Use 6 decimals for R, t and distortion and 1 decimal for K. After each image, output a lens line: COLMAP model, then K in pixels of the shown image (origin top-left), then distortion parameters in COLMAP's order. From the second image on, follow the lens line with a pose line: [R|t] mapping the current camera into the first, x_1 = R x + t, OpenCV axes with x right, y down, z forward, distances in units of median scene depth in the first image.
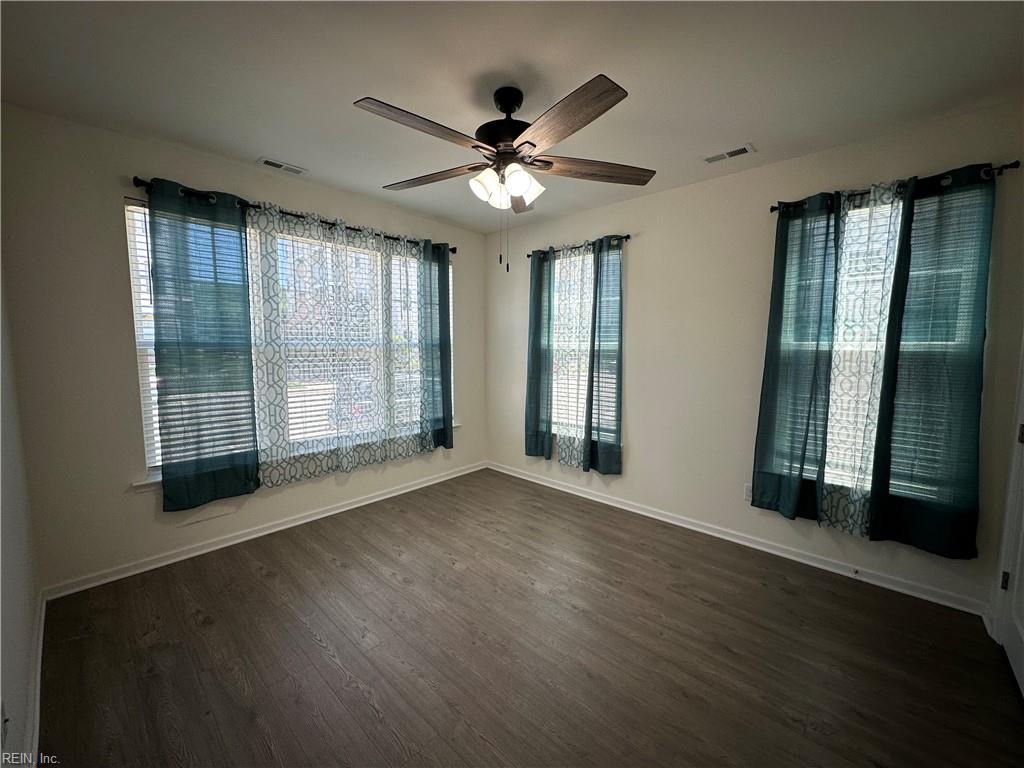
lens RADIAL K [[408.5, 0, 513.1], [0, 408.5, 383.0], [0, 0, 1]] dist [-0.002646, 0.000293]
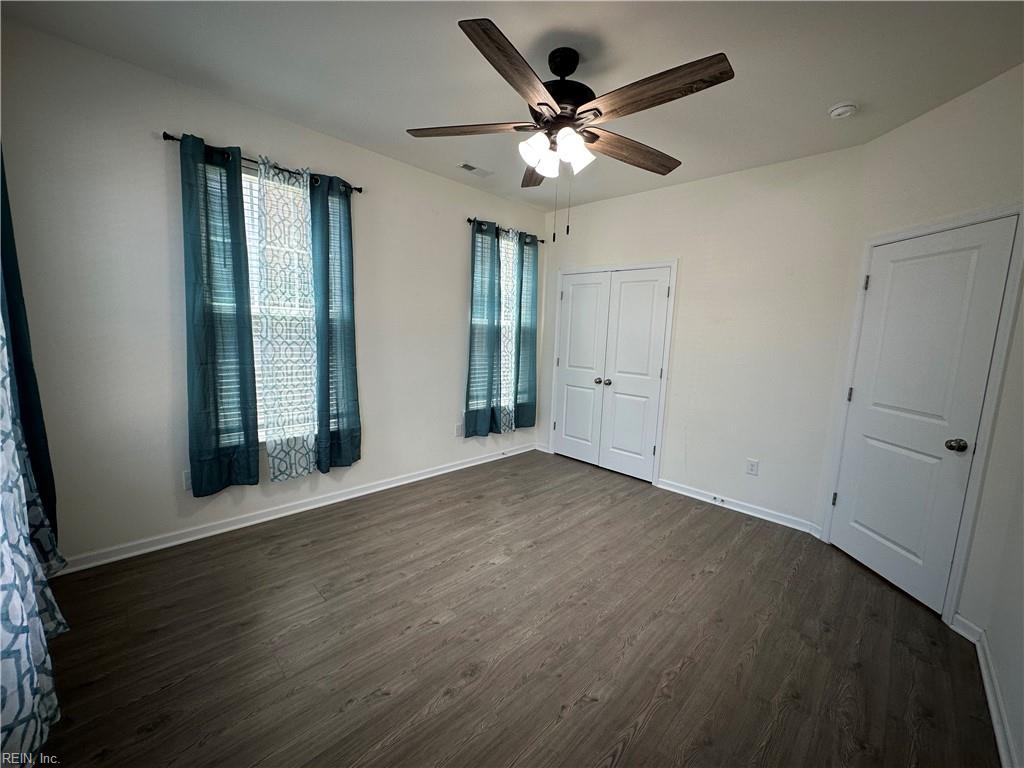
lens RADIAL K [[412.8, 0, 512.7], [0, 412.8, 380.2], [0, 0, 1]] dist [0.017075, 0.000055]
pose [[0.035042, -0.127416, 0.991230, -0.728267], [0.051500, 0.990752, 0.125534, -0.054700], [-0.998058, 0.046649, 0.041280, 0.739489]]
